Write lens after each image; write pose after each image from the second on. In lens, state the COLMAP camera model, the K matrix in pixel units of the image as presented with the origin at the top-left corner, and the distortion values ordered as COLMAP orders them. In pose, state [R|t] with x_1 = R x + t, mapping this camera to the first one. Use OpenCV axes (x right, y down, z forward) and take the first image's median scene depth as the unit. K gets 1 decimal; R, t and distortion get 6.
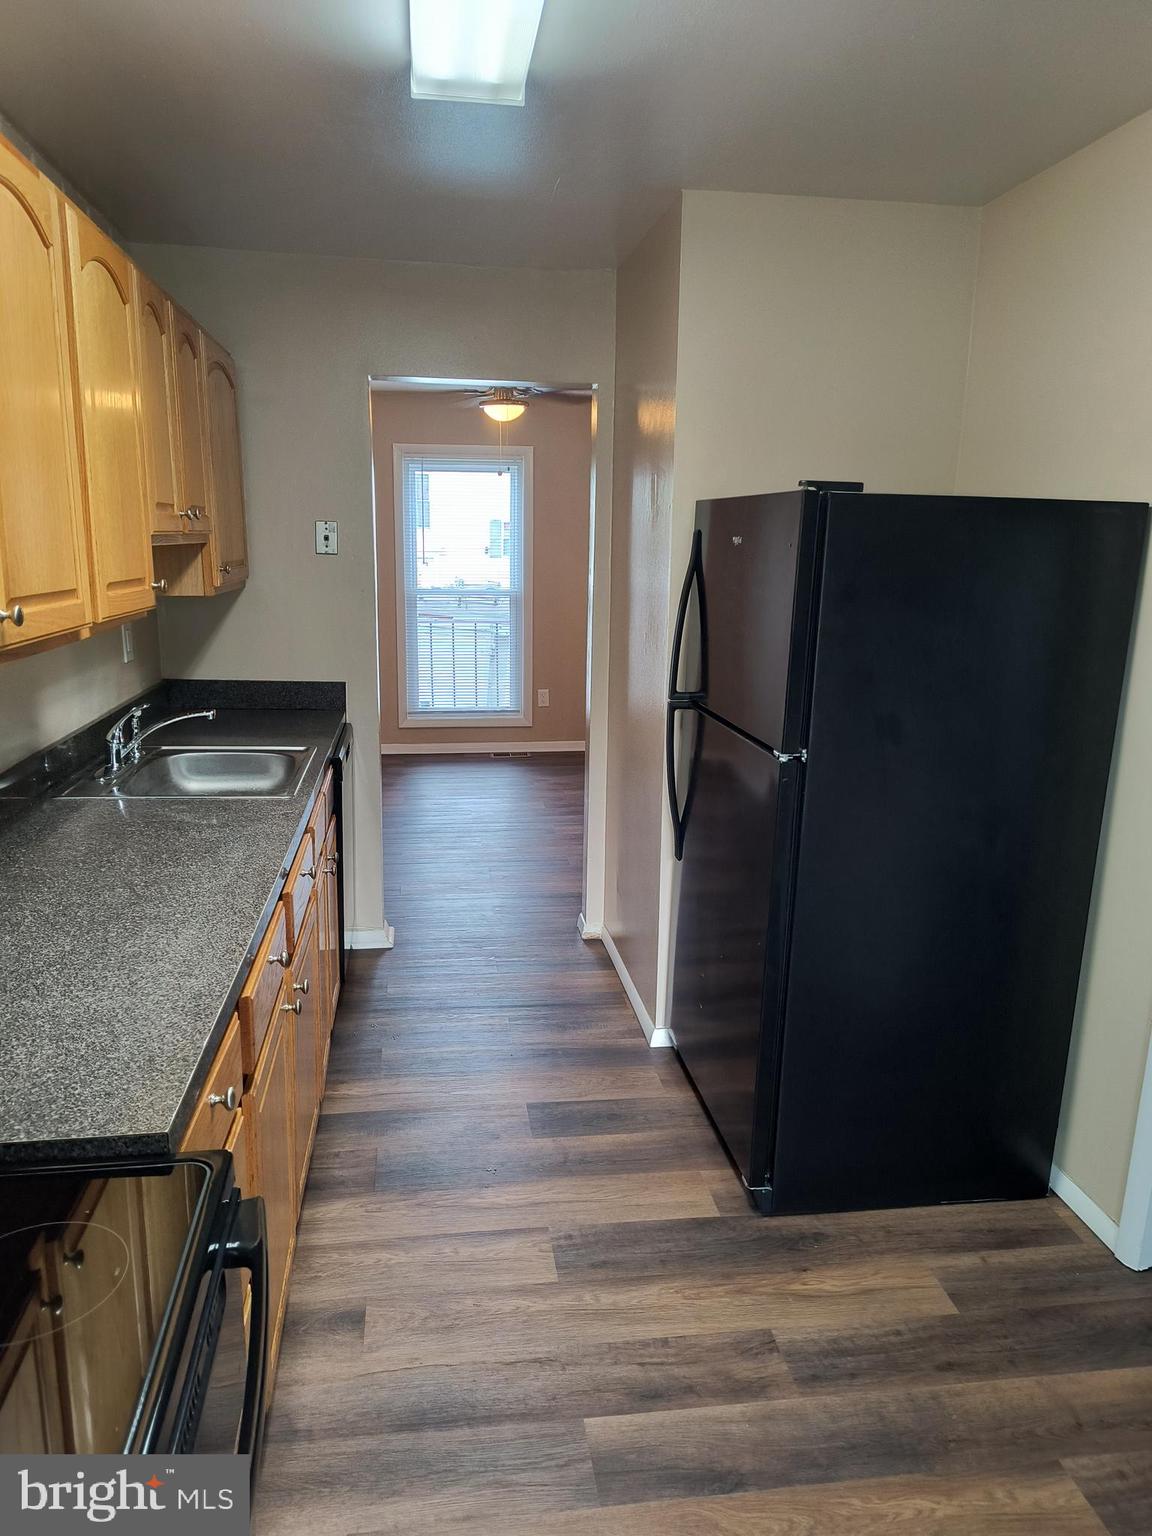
lens RADIAL K [[1062.2, 0, 573.5], [0, 1062.2, 773.2], [0, 0, 1]] dist [0.025482, -0.037746]
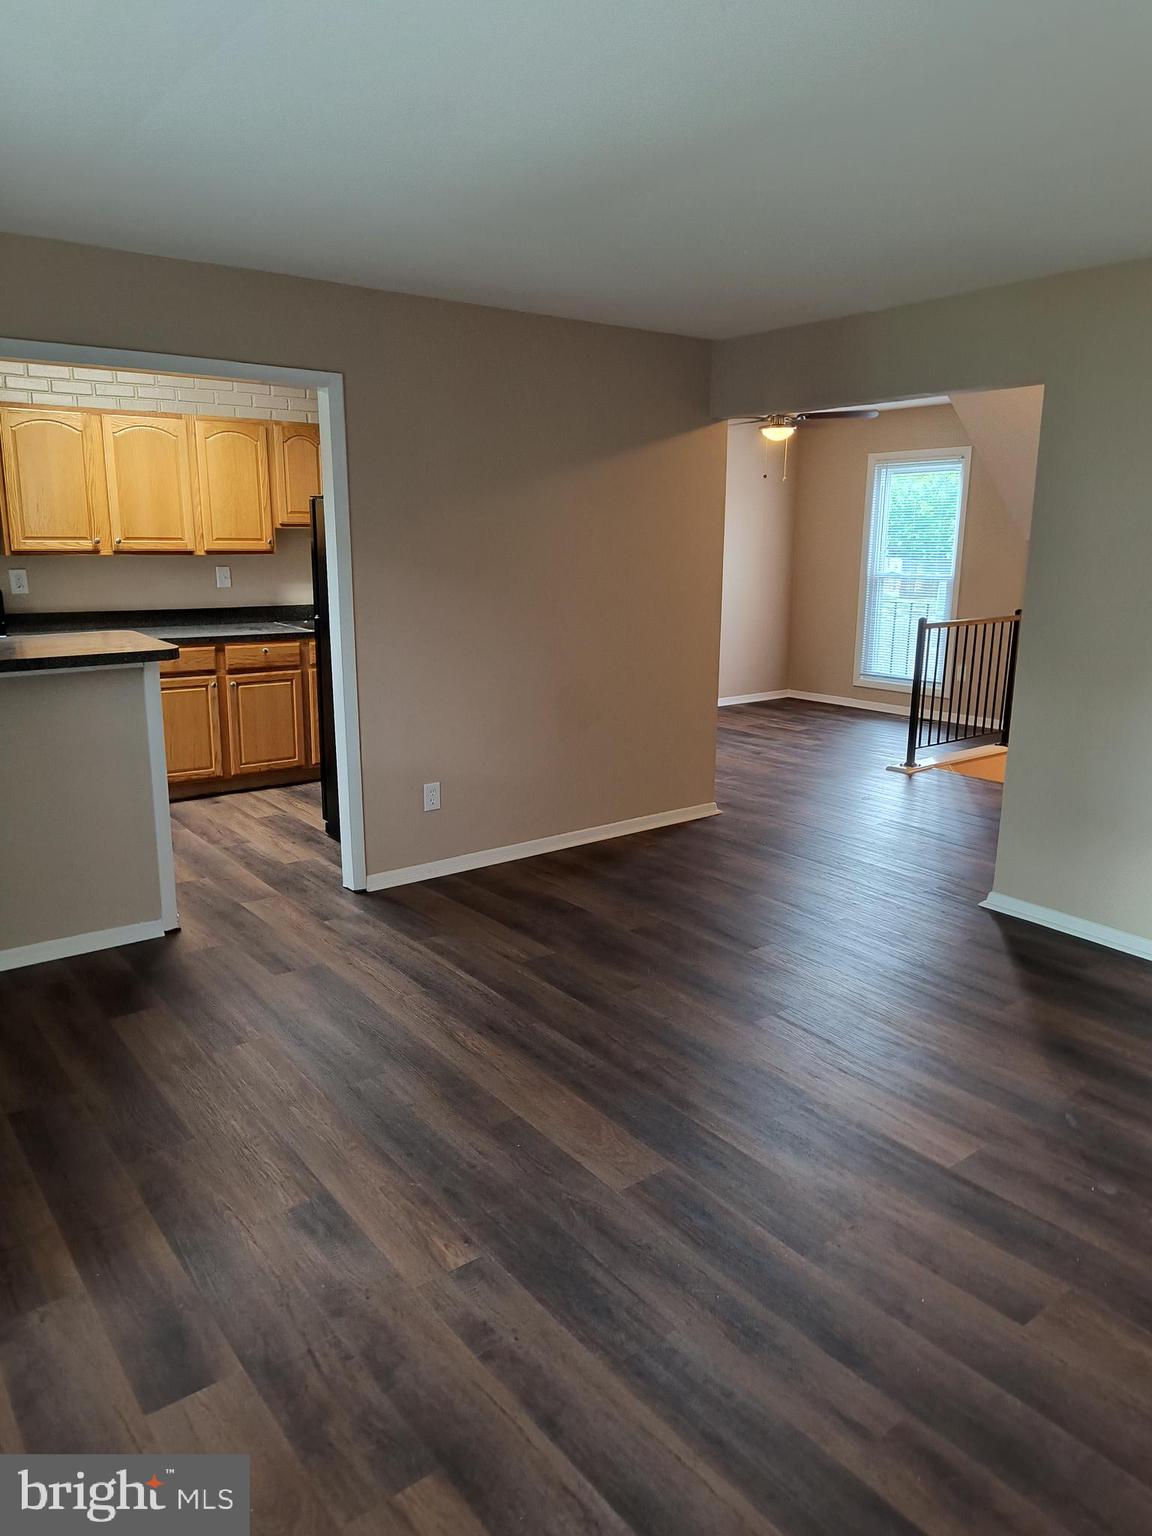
lens RADIAL K [[1062.2, 0, 586.5], [0, 1062.2, 795.3], [0, 0, 1]] dist [0.025482, -0.037746]
pose [[0.494186, 0.195425, -0.847106, 2.499534], [-0.187188, 0.975470, 0.115837, -0.011678], [0.848965, 0.101323, 0.518645, 0.356092]]
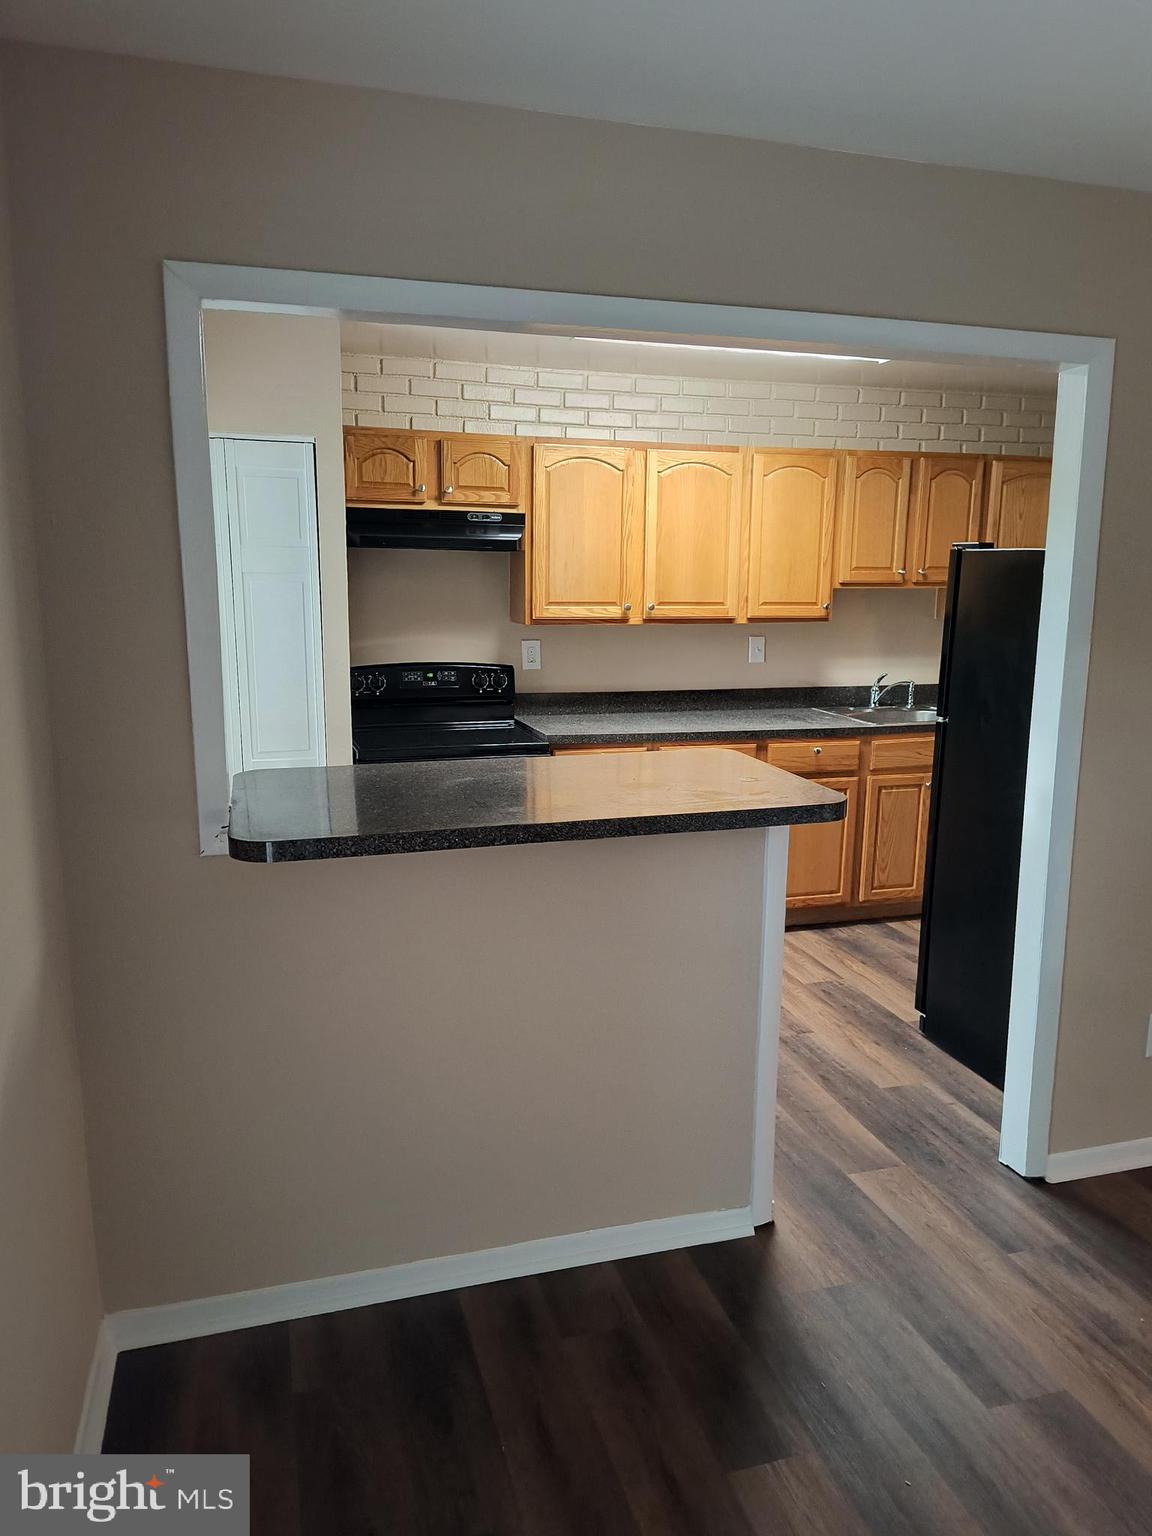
lens RADIAL K [[1062.2, 0, 575.0], [0, 1062.2, 779.7], [0, 0, 1]] dist [0.025482, -0.037746]
pose [[0.154708, 0.170503, -0.973136, 1.653881], [-0.217869, 0.966634, 0.134727, -0.023034], [0.963638, 0.191173, 0.186694, 0.214468]]
